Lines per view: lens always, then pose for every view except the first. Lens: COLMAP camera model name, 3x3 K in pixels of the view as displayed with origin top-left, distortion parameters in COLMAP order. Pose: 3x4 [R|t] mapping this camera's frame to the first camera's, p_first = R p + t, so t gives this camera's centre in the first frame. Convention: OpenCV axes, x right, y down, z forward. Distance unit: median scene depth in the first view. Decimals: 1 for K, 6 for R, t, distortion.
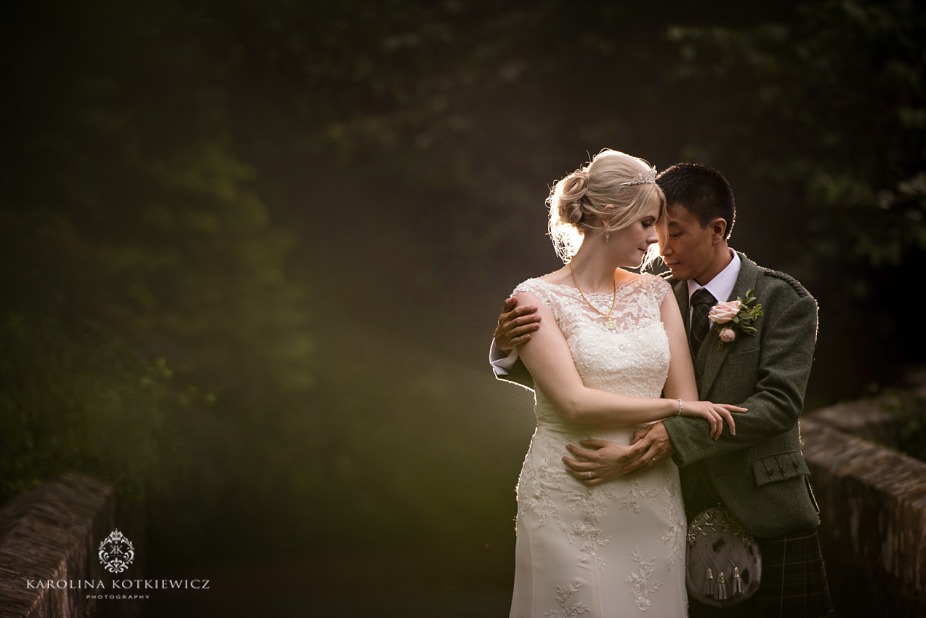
lens RADIAL K [[6290.9, 0, 456.5], [0, 6290.9, 317.3], [0, 0, 1]] dist [1.984528, 0.000000]
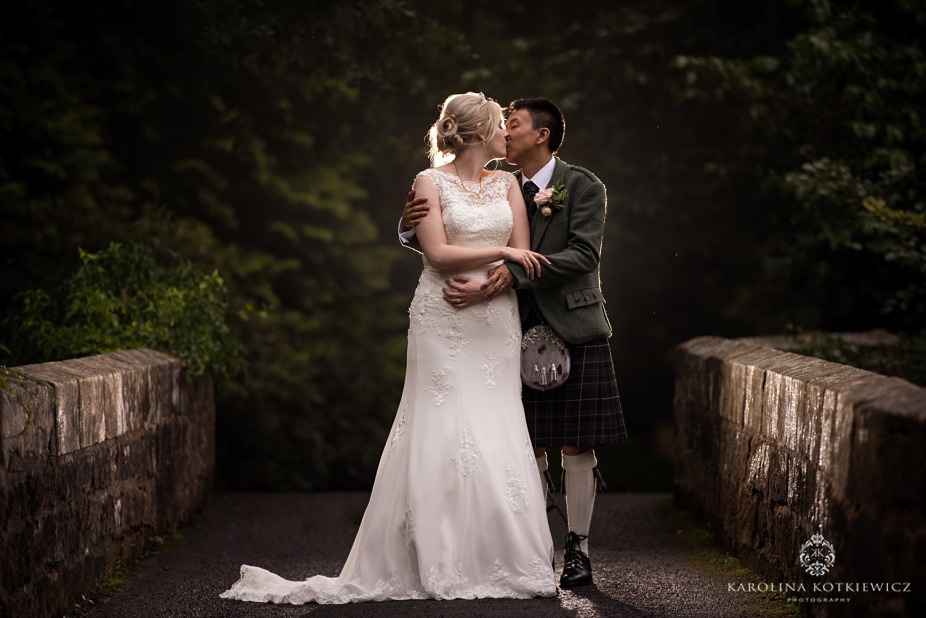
lens RADIAL K [[5446.0, 0, 461.5], [0, 5446.0, 301.6], [0, 0, 1]] dist [2.735180, 0.000000]
pose [[0.999690, 0.020599, -0.013995, 0.040091], [-0.020646, 0.999781, -0.003273, 0.029331], [0.013925, 0.003561, 0.999897, -0.307944]]
